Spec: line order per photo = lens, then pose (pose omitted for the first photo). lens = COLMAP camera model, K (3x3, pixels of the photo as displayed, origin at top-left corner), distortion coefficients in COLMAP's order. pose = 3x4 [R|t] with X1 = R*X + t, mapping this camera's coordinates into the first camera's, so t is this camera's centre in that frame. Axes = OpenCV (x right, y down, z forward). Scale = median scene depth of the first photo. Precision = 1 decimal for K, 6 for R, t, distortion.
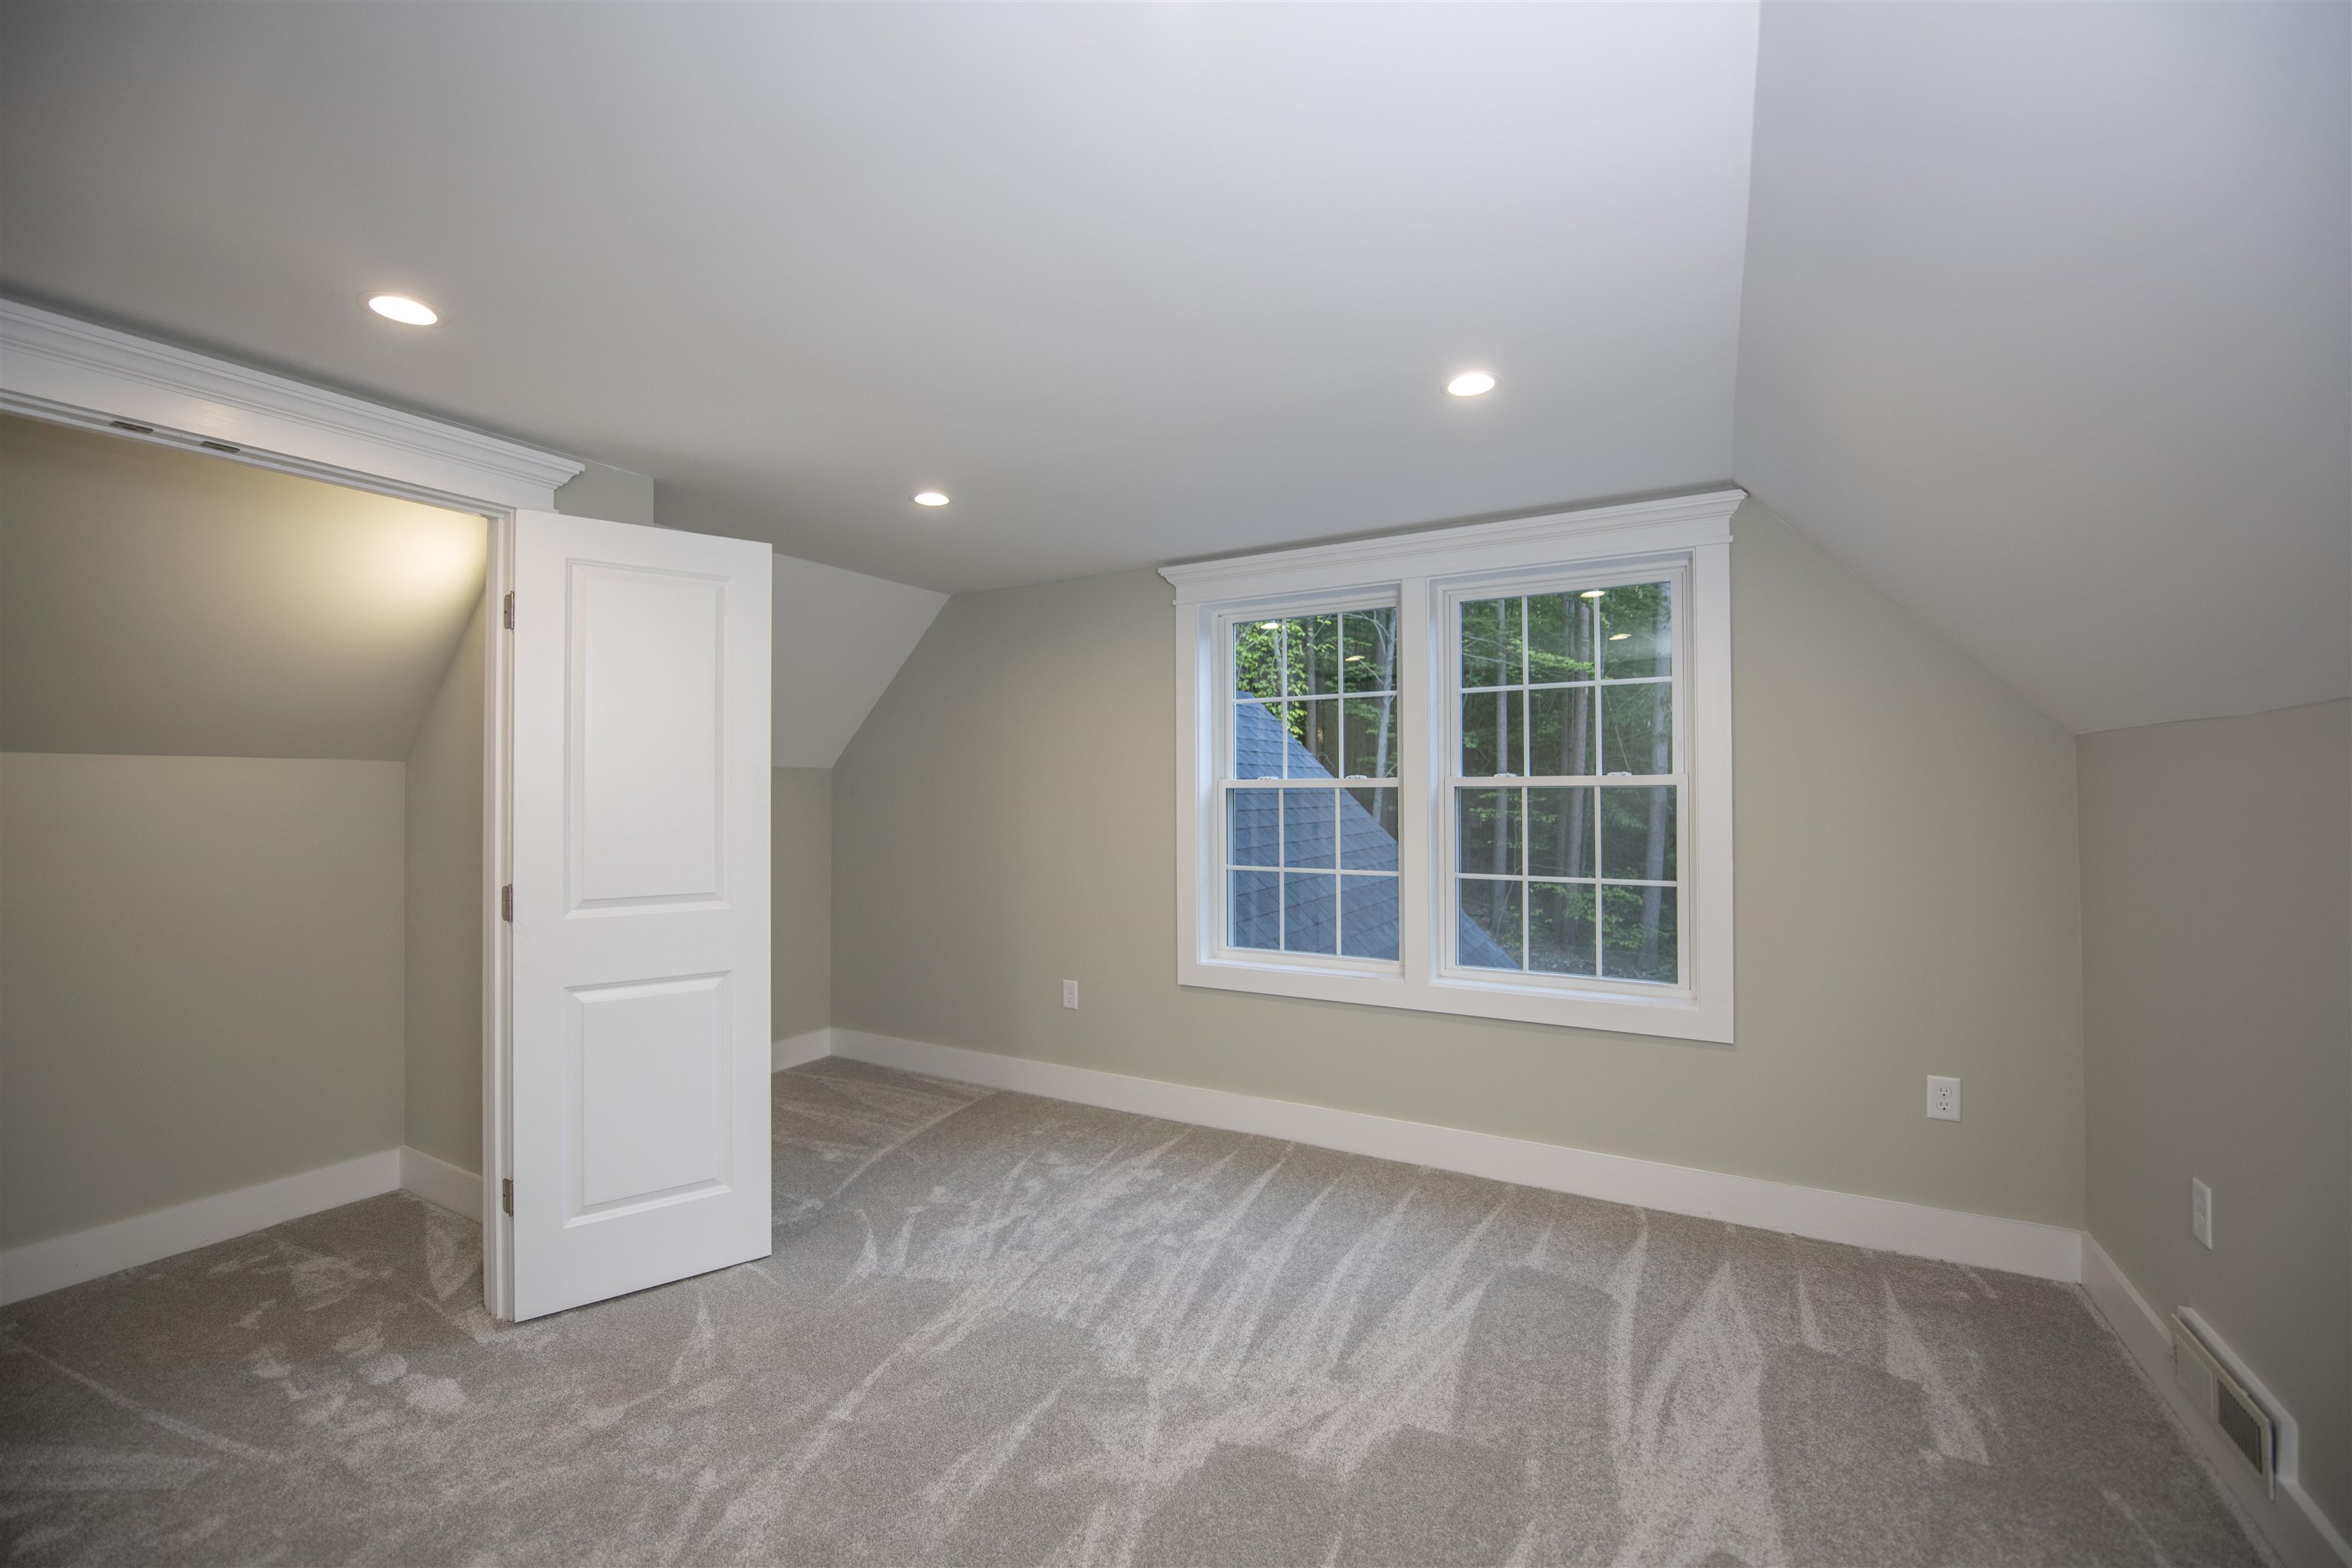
lens RADIAL K [[1004.8, 0, 1117.4], [0, 1004.8, 799.8], [0, 0, 1]] dist [-0.018437, -0.001333]
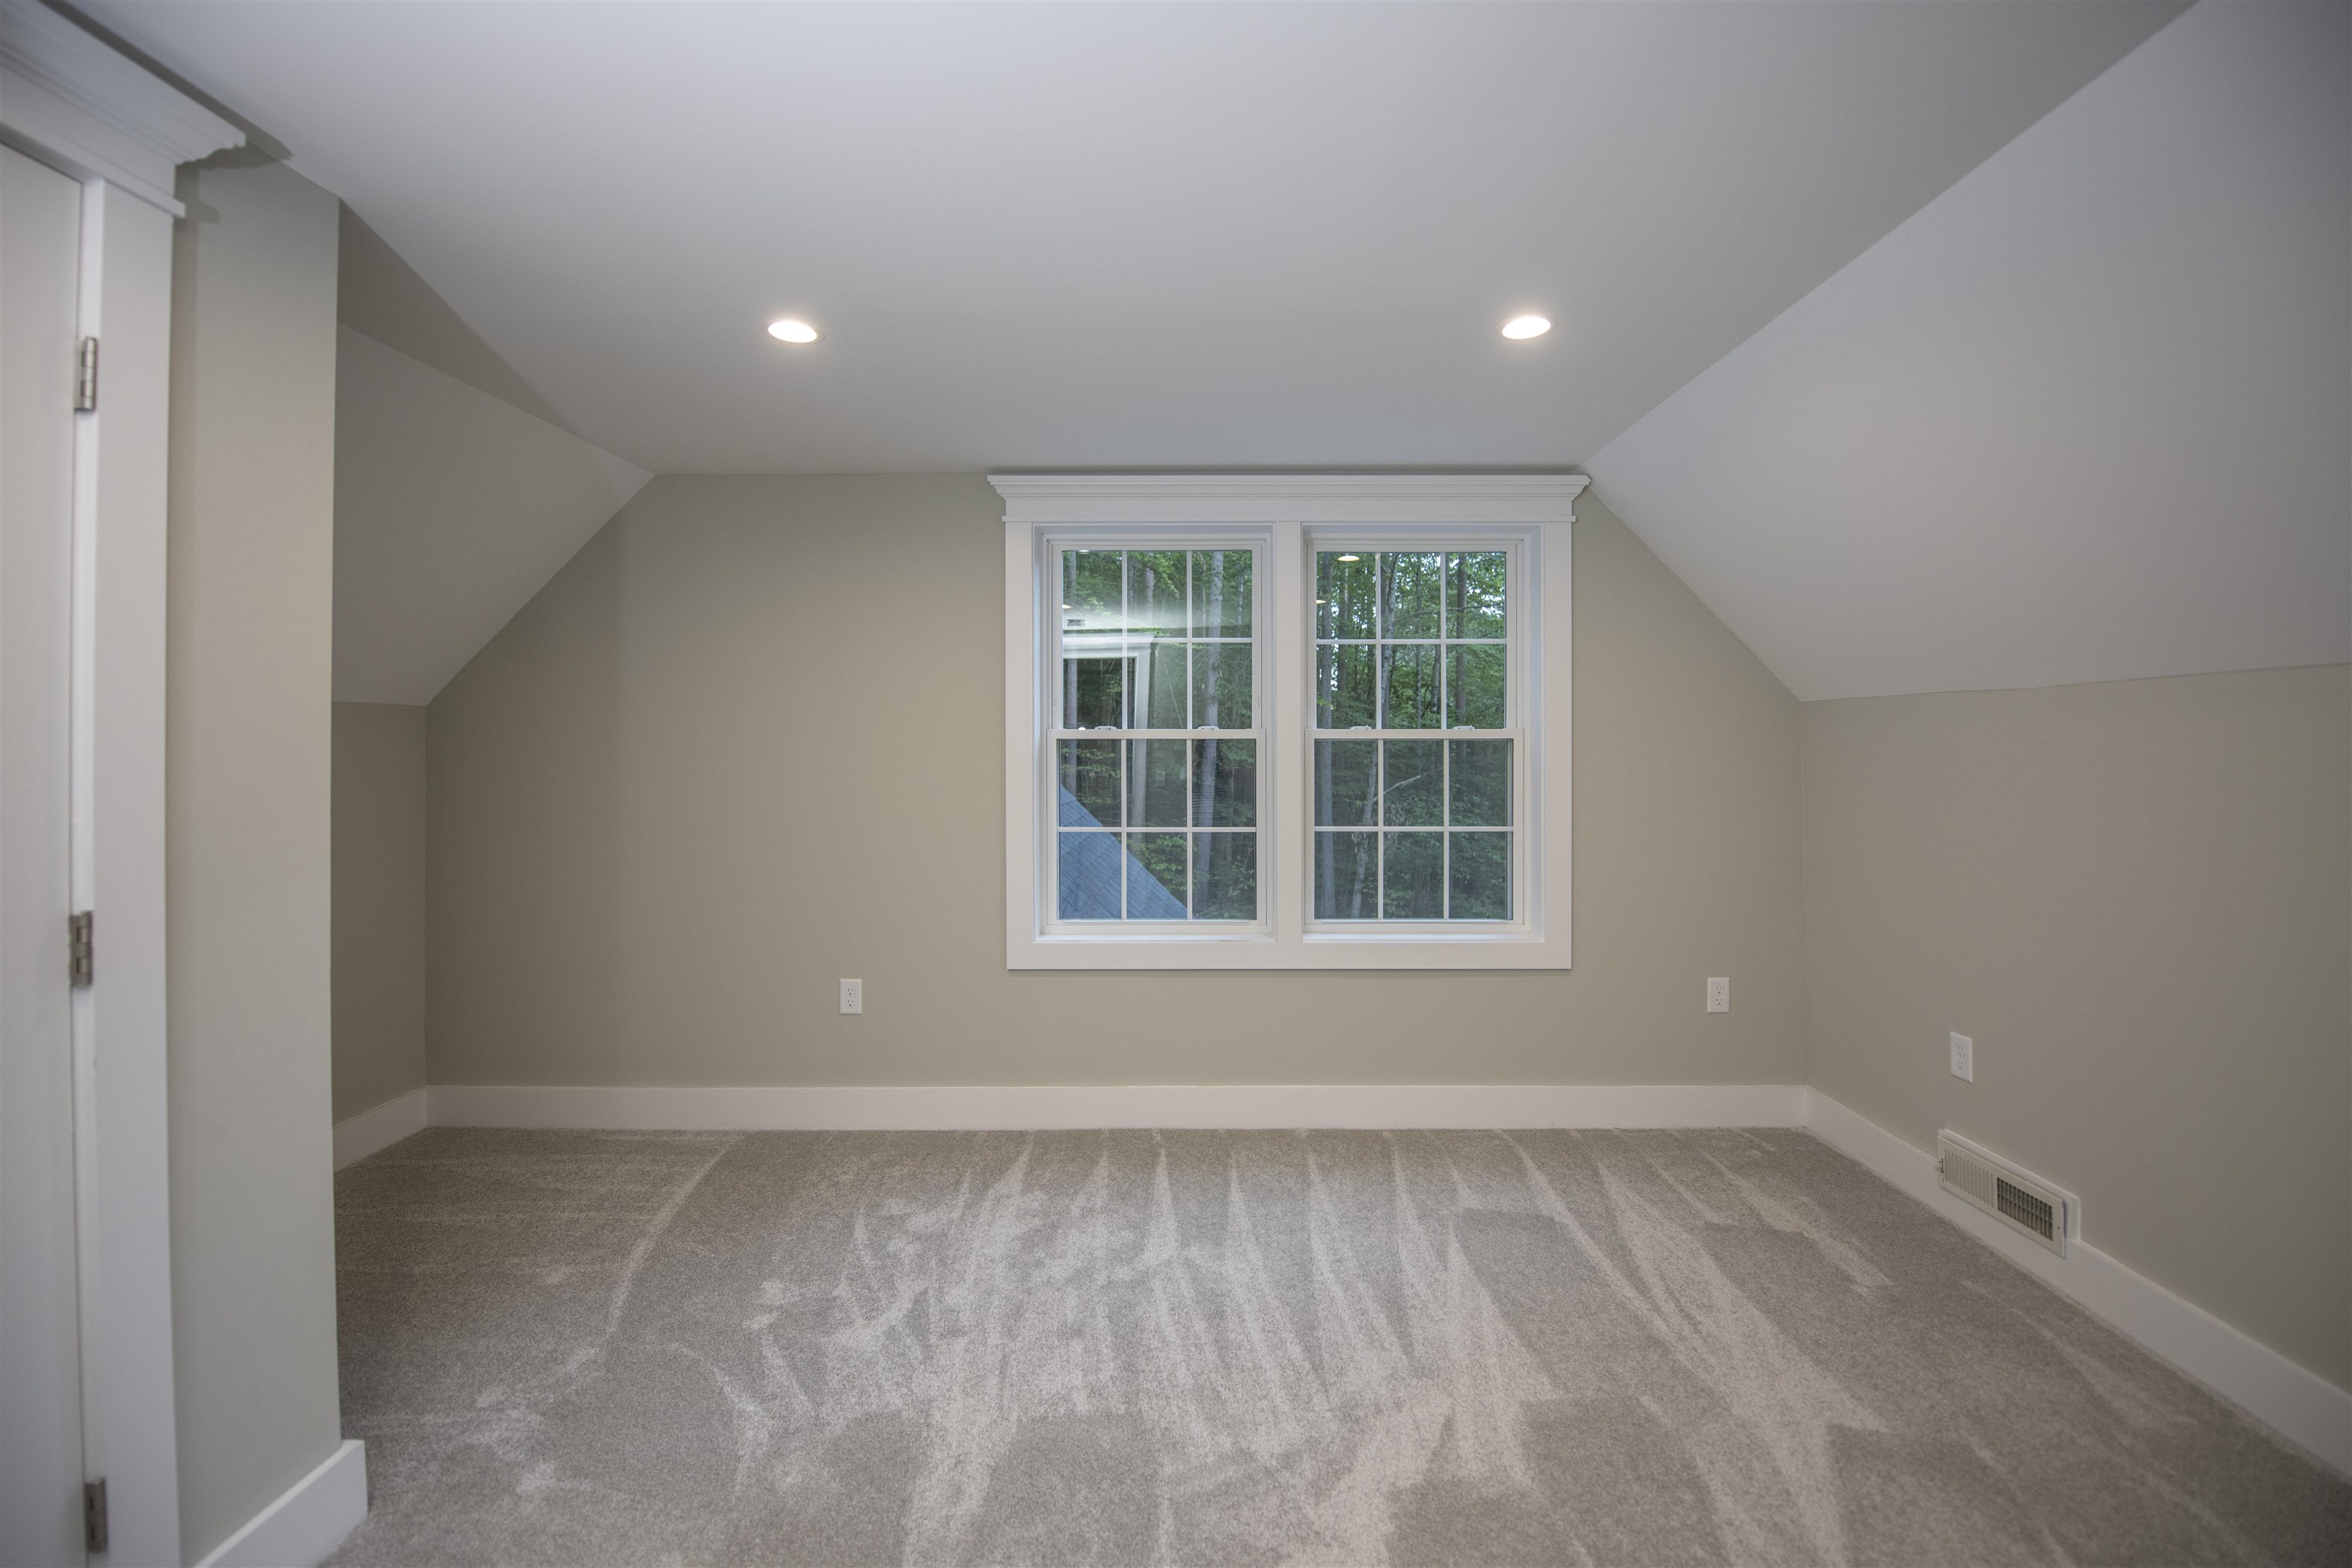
lens RADIAL K [[1033.9, 0, 1160.8], [0, 1033.9, 761.8], [0, 0, 1]] dist [-0.015560, 0.000140]
pose [[0.853041, -0.004509, 0.521825, -0.355602], [0.000774, 0.999973, 0.007375, 0.002178], [-0.521844, -0.005887, 0.853021, 0.234208]]
